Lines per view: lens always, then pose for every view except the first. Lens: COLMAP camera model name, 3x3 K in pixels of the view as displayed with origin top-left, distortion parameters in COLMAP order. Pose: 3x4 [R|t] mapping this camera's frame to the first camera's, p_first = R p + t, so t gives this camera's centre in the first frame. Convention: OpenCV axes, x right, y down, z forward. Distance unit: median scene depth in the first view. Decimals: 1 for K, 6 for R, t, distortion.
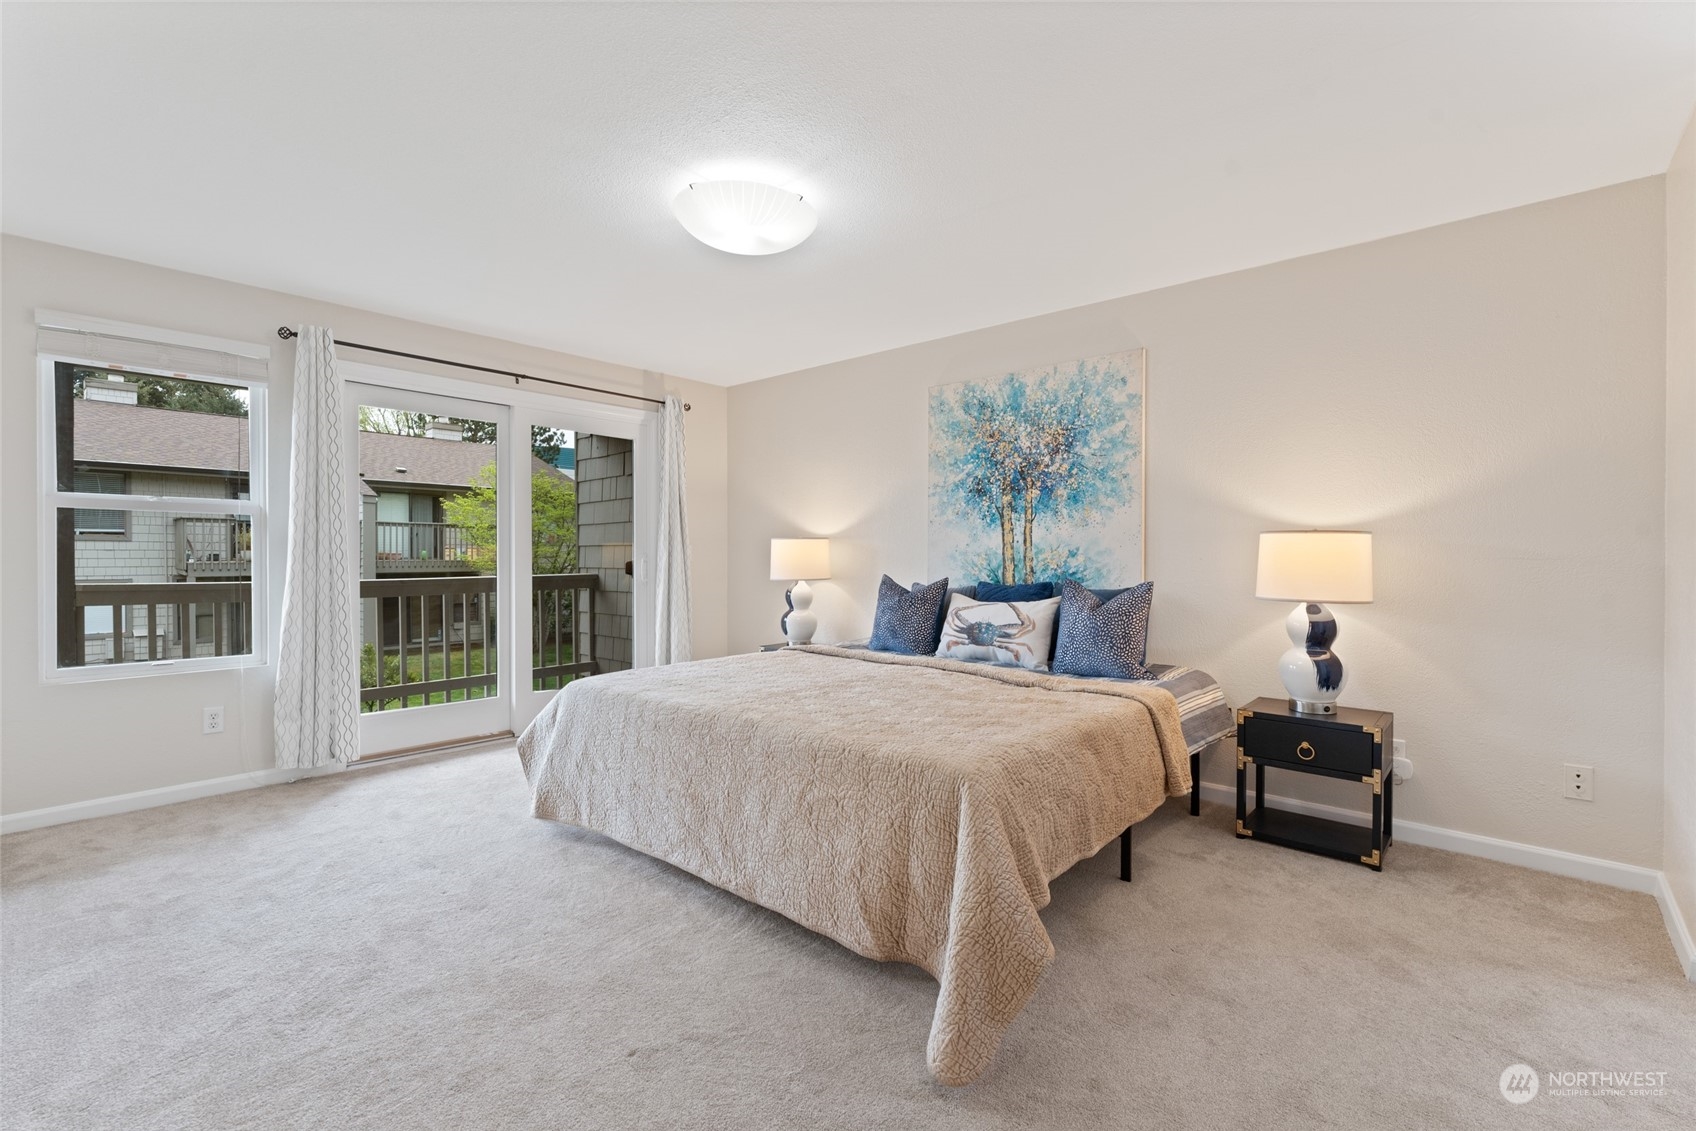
lens RADIAL K [[720.1, 0, 865.3], [0, 720.1, 576.0], [0, 0, 1]] dist [0.001446, 0.000420]
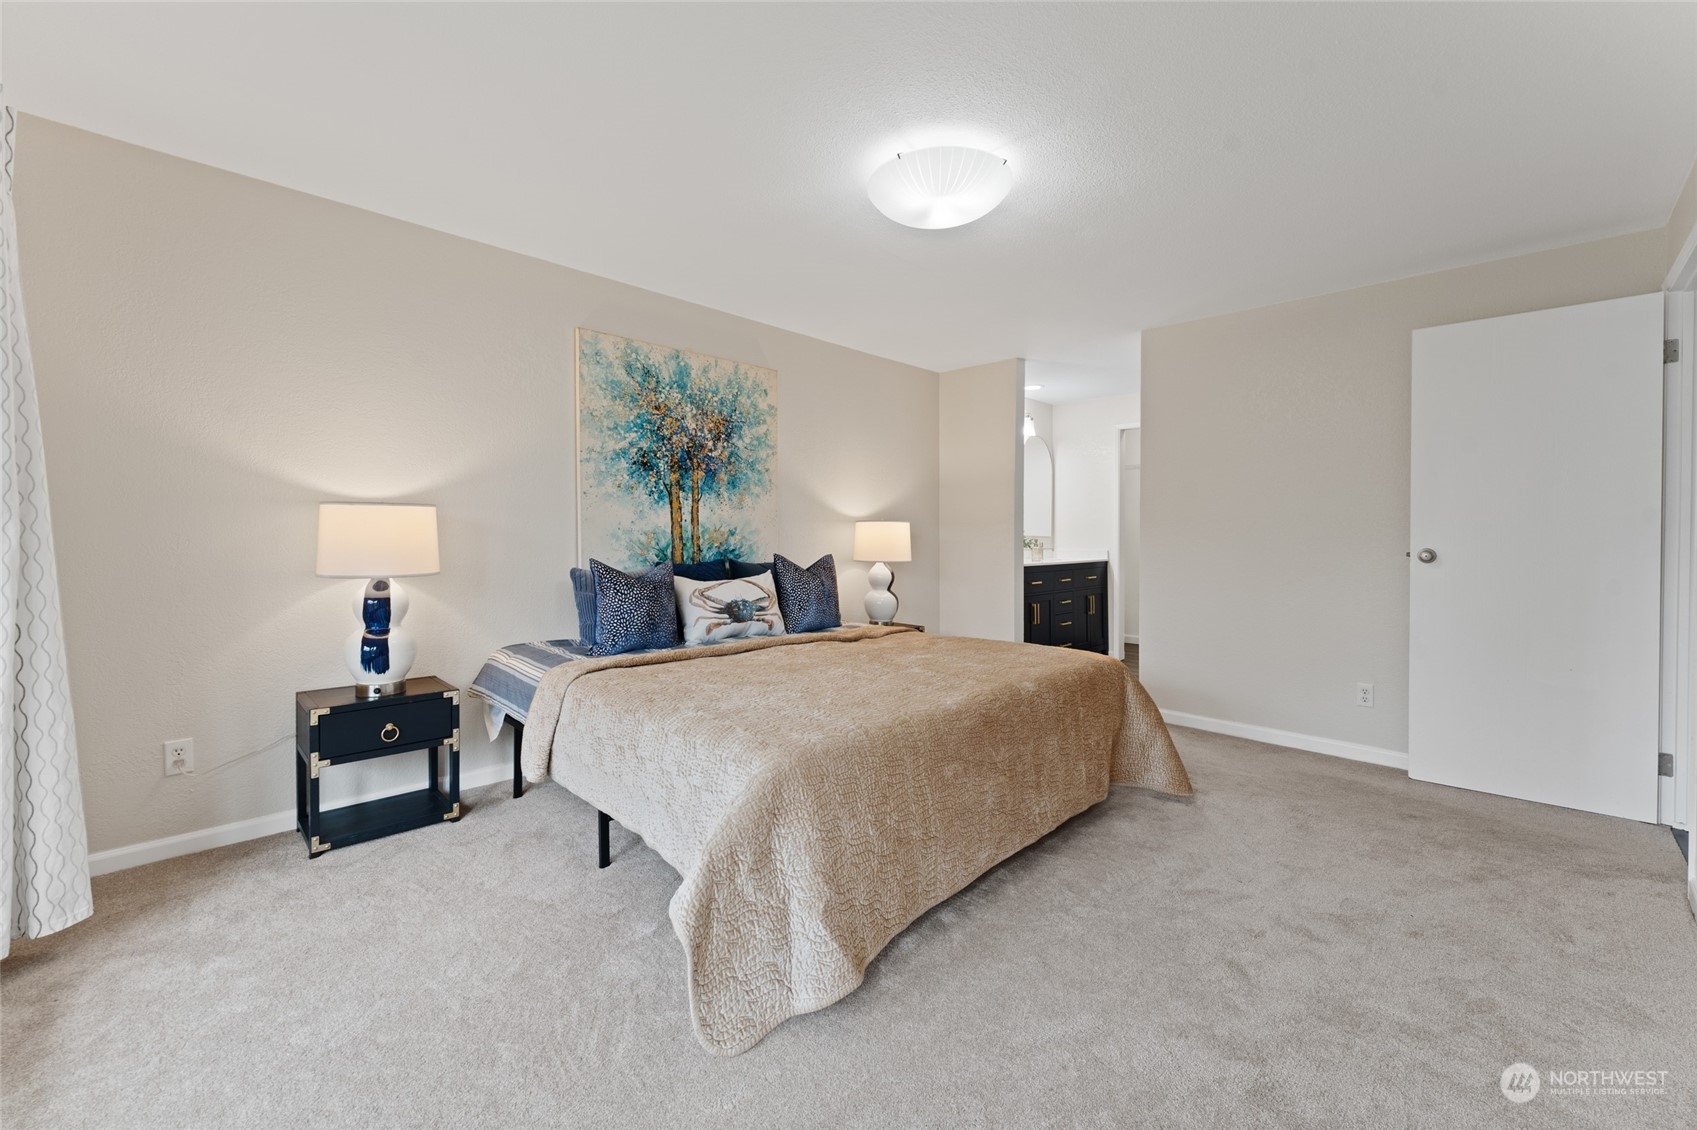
lens RADIAL K [[758.8, 0, 862.4], [0, 758.8, 547.2], [0, 0, 1]] dist [0.002988, 0.000079]
pose [[0.023197, -0.019255, 0.999545, -0.842662], [0.020844, 0.999606, 0.018772, -0.025483], [-0.999514, 0.020399, 0.023589, 0.730899]]
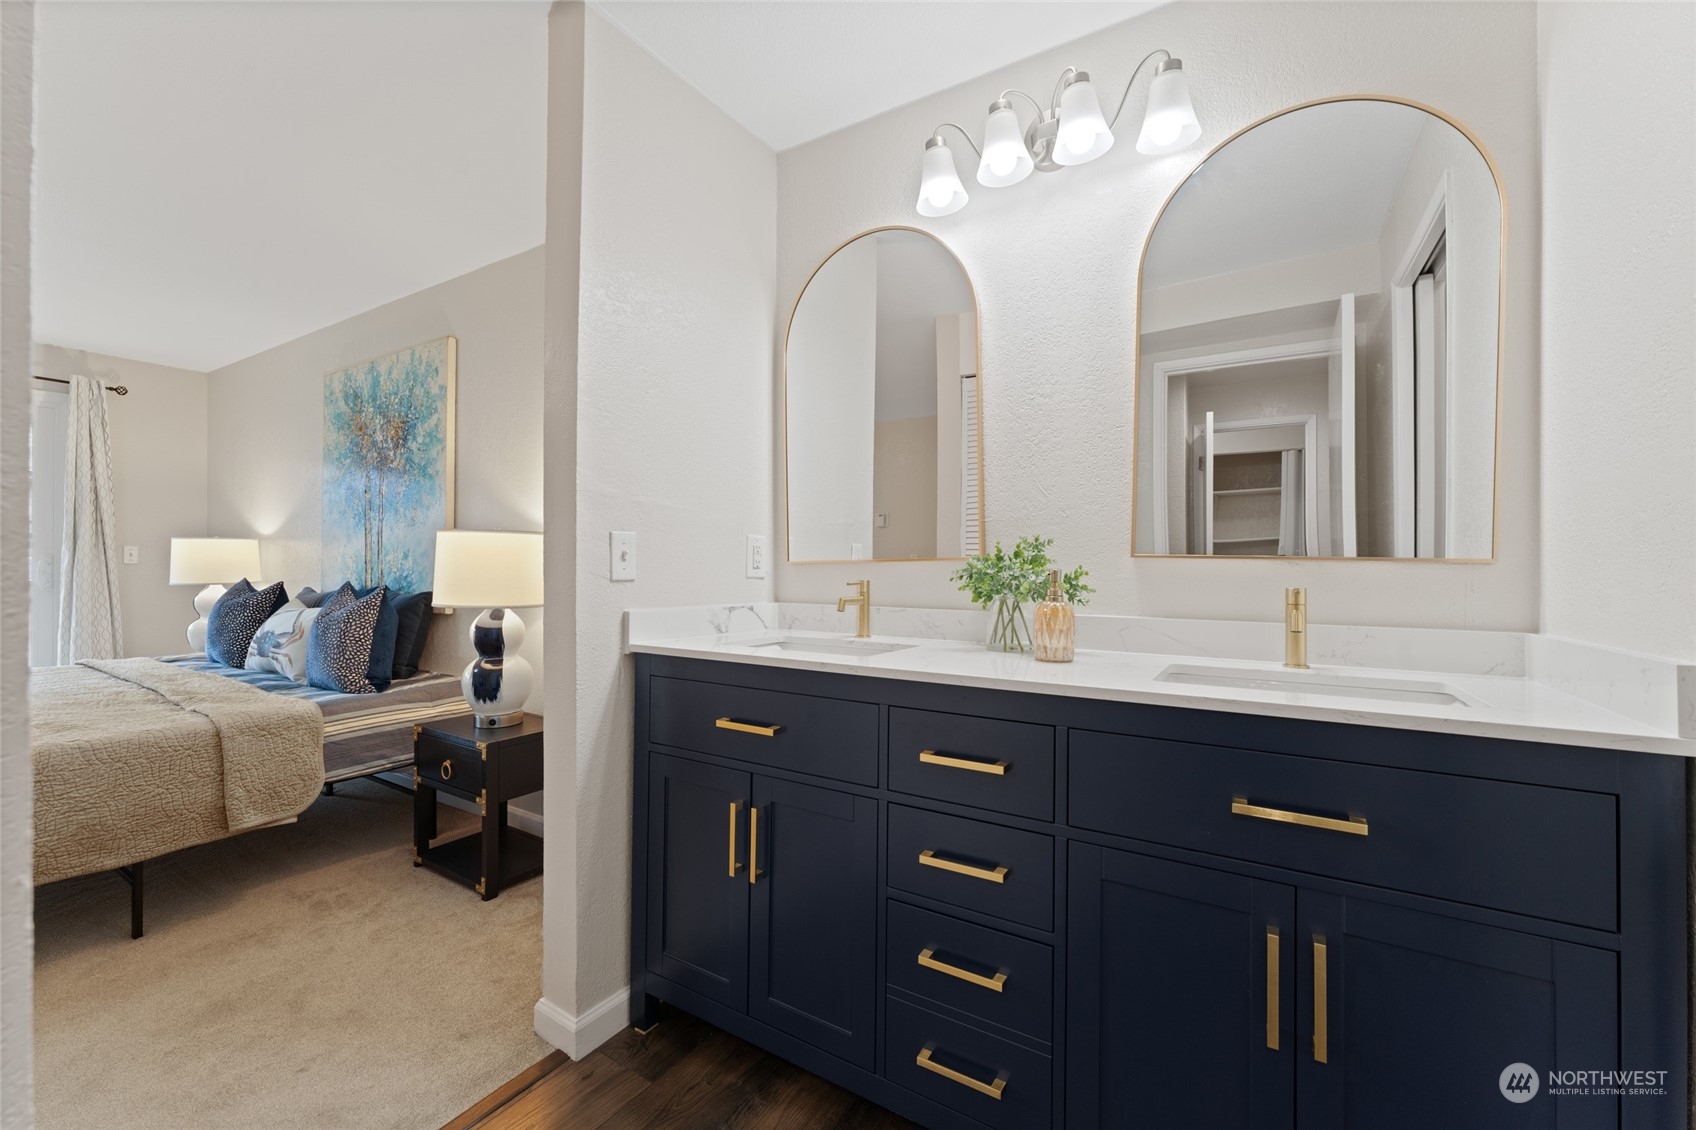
lens RADIAL K [[694.2, 0, 853.5], [0, 694.2, 560.4], [0, 0, 1]] dist [-0.001606, 0.000789]
pose [[0.987796, 0.005177, 0.155668, 0.681594], [-0.000095, 0.999467, -0.032637, 0.003928], [-0.155754, 0.032224, 0.987270, 0.028433]]
